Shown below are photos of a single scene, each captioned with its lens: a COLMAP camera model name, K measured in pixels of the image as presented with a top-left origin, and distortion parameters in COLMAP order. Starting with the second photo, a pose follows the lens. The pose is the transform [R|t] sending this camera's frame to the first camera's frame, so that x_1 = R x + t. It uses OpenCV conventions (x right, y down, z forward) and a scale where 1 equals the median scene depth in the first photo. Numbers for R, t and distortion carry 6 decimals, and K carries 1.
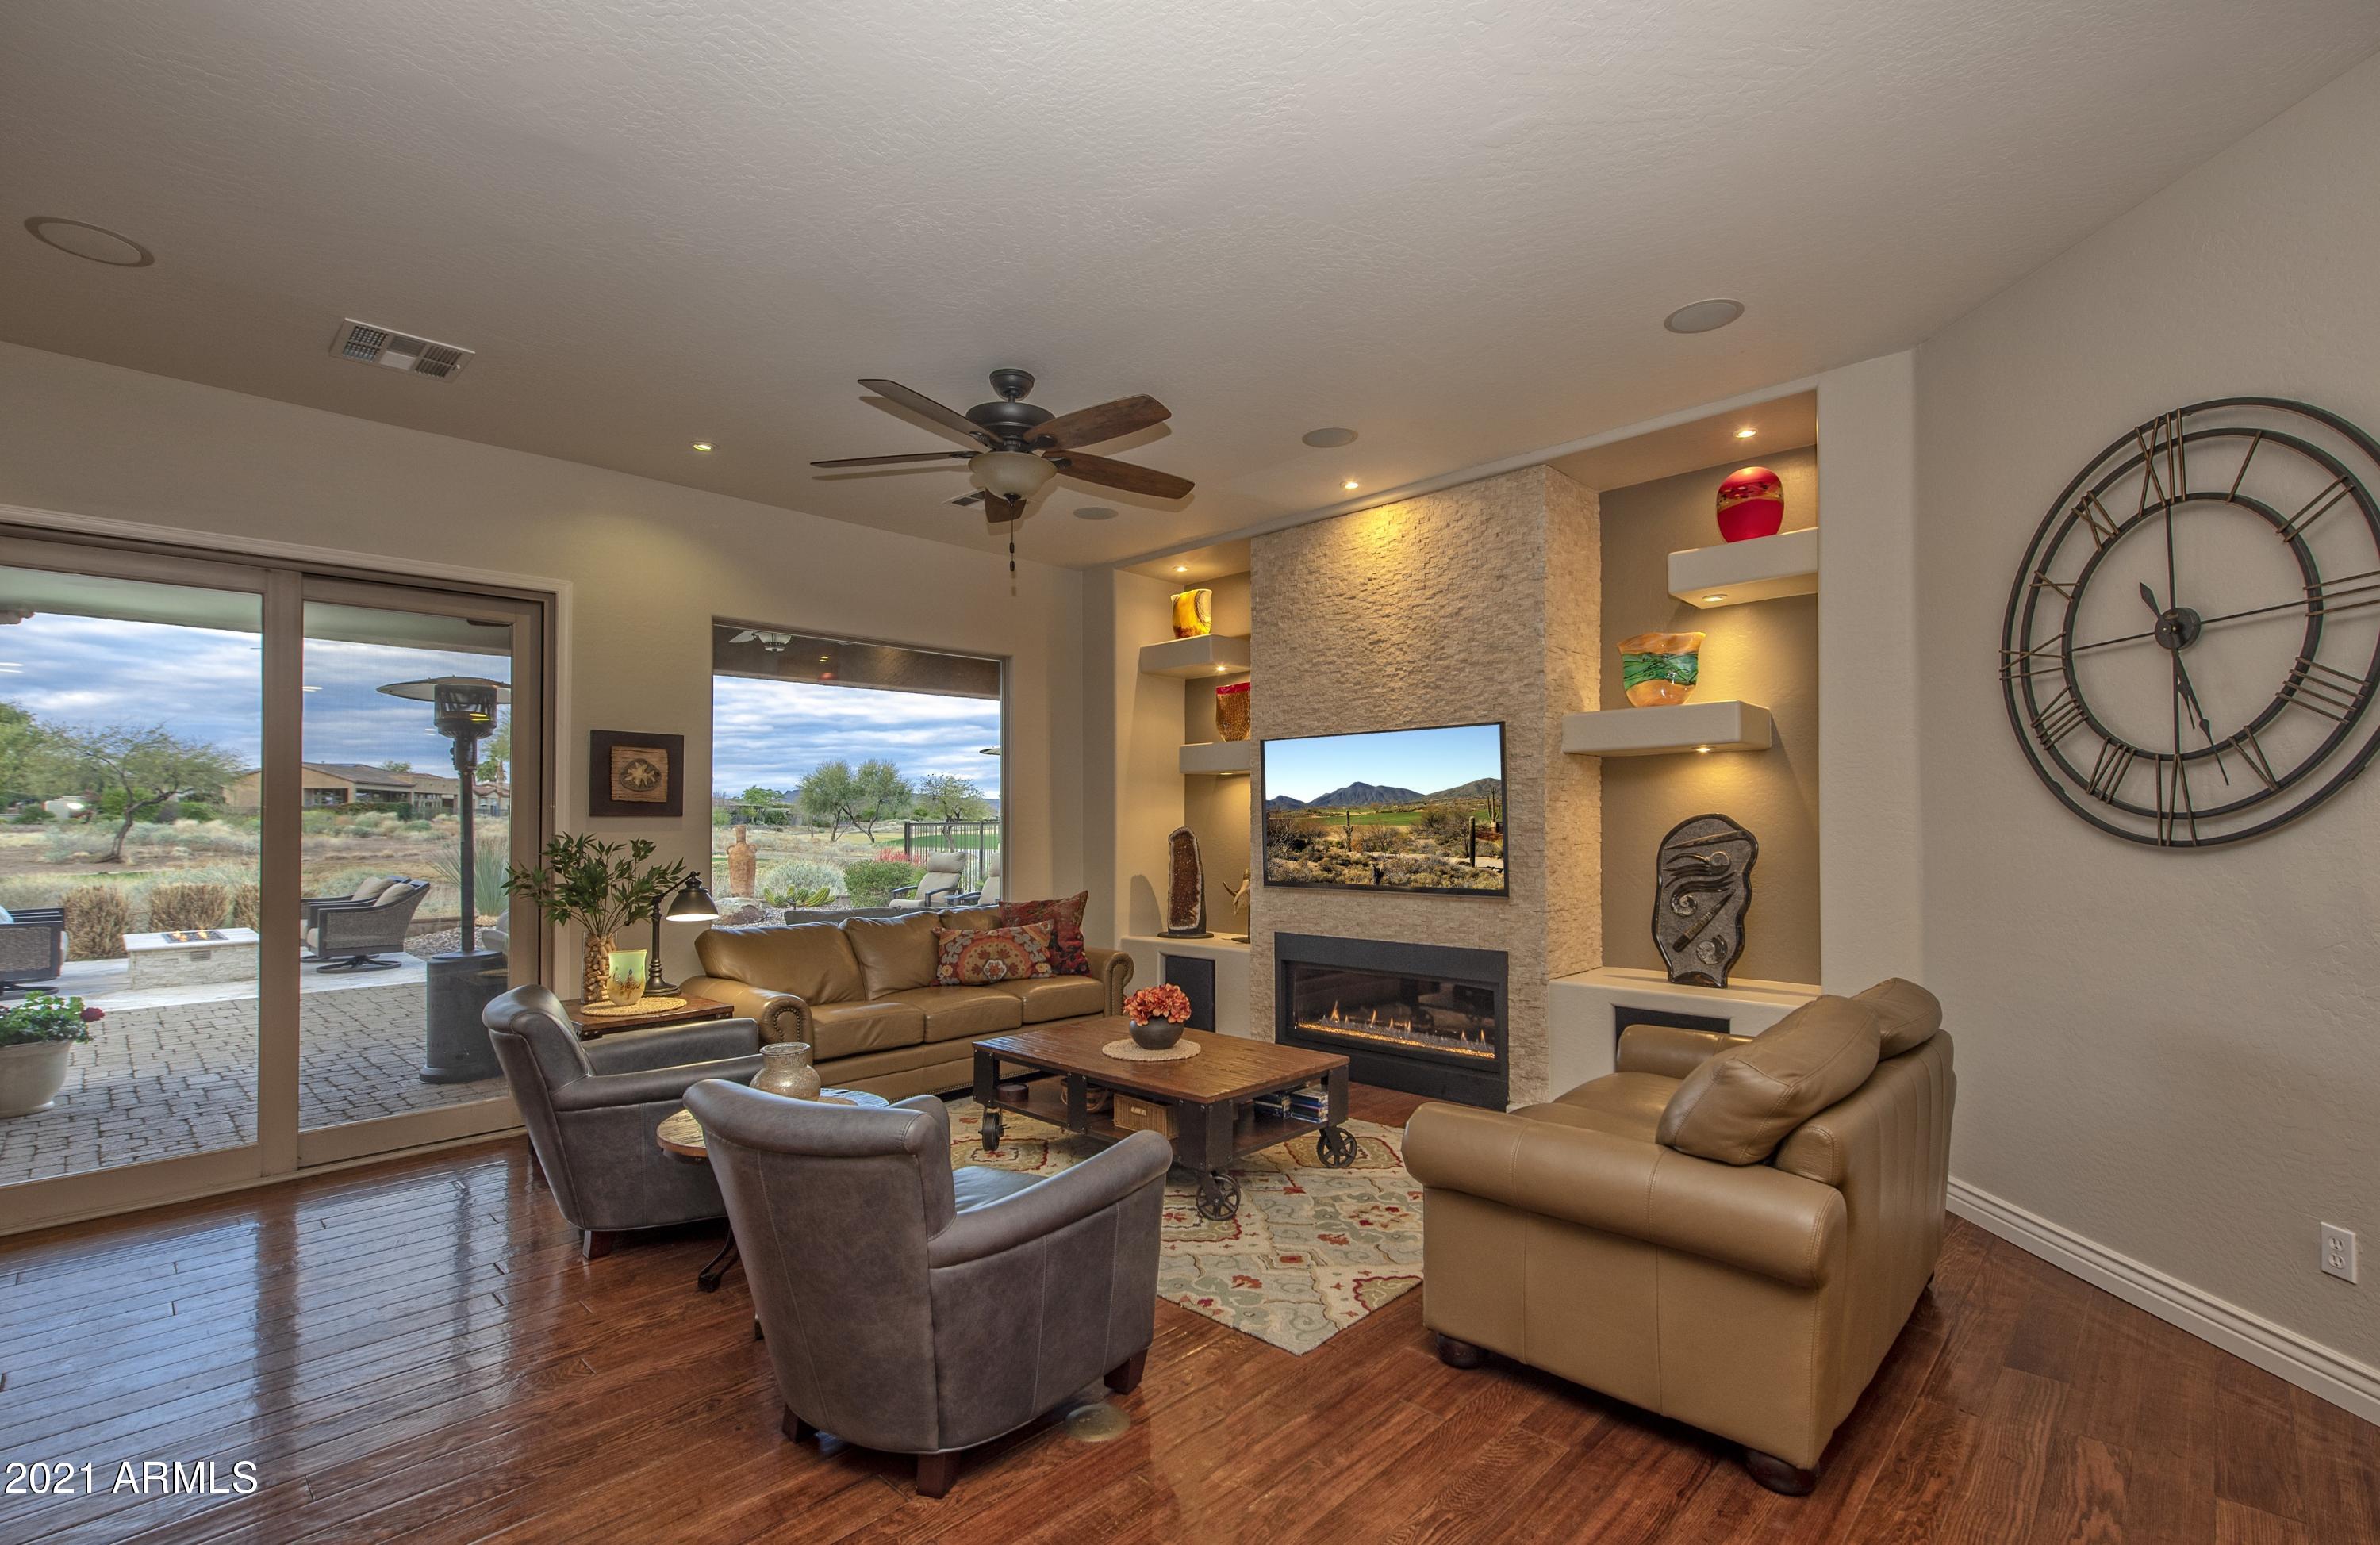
lens RADIAL K [[1066.6, 0, 1159.3], [0, 1066.6, 837.8], [0, 0, 1]] dist [0.001190, 0.000200]
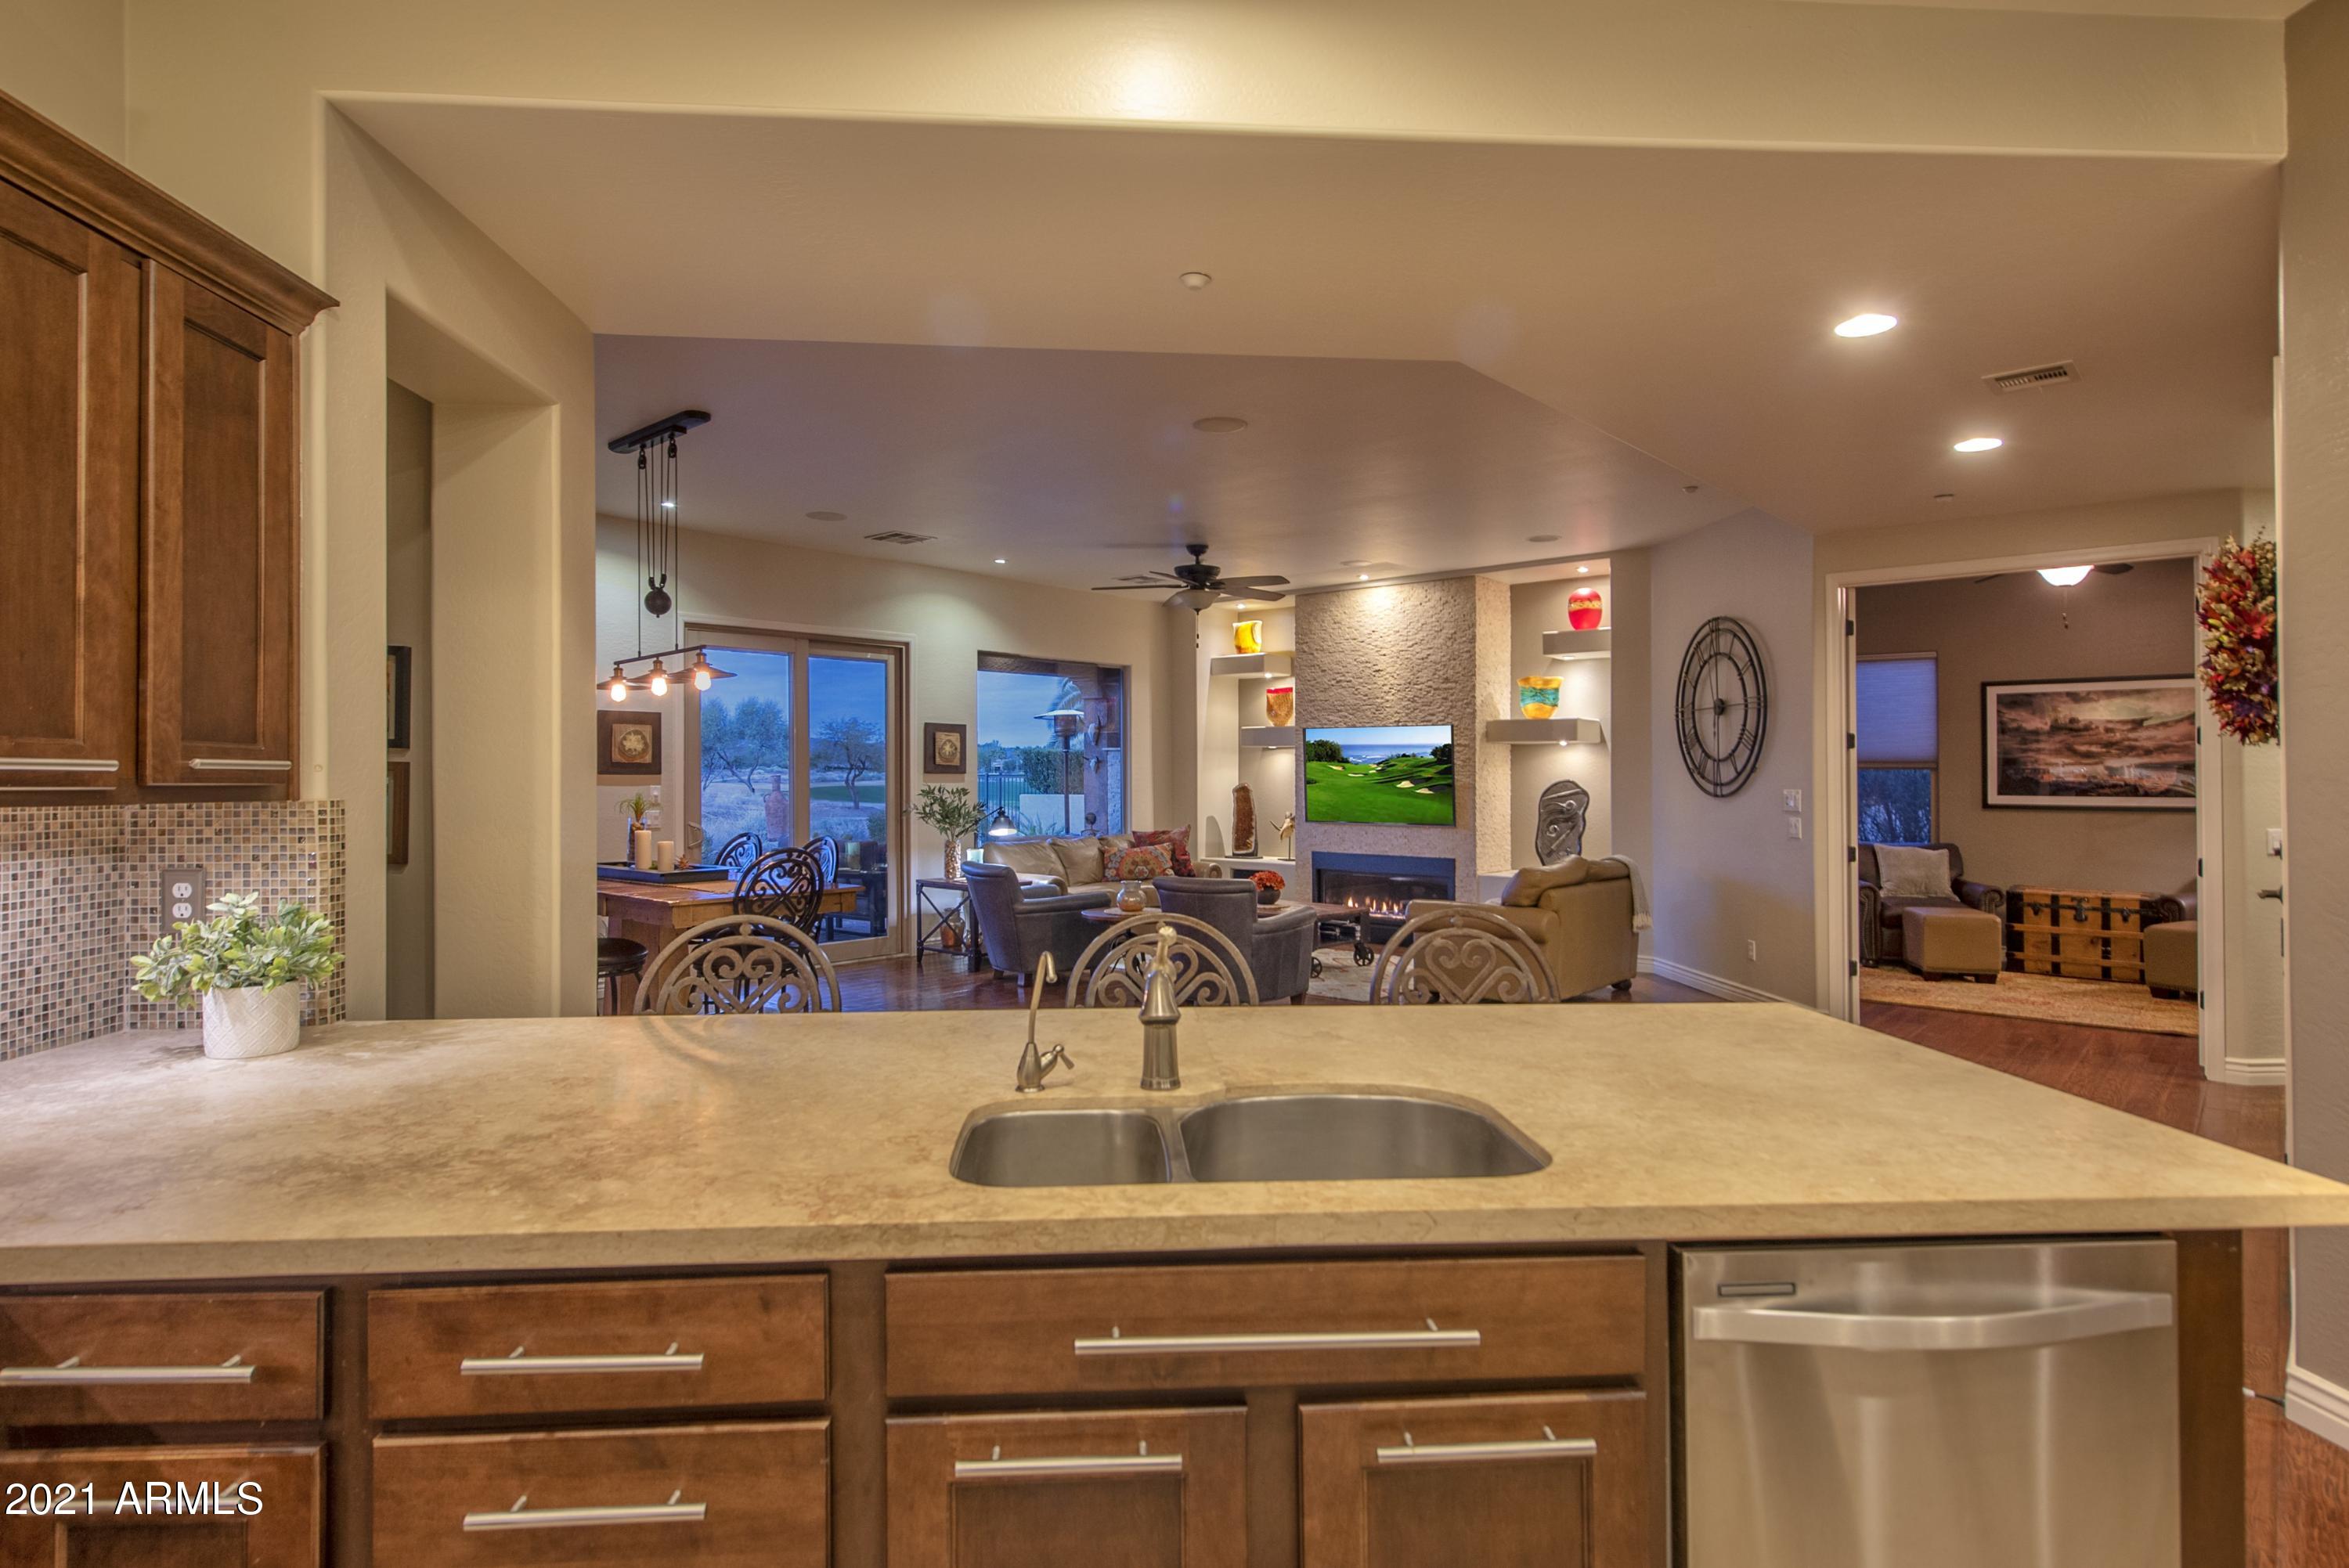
lens RADIAL K [[1285.7, 0, 1187.4], [0, 1285.7, 766.6], [0, 0, 1]] dist [0.016079, 0.000307]
pose [[0.995577, 0.010939, 0.093306, -0.152769], [-0.009144, 0.999765, -0.019651, 0.001972], [-0.093499, 0.018711, 0.995444, -0.529122]]
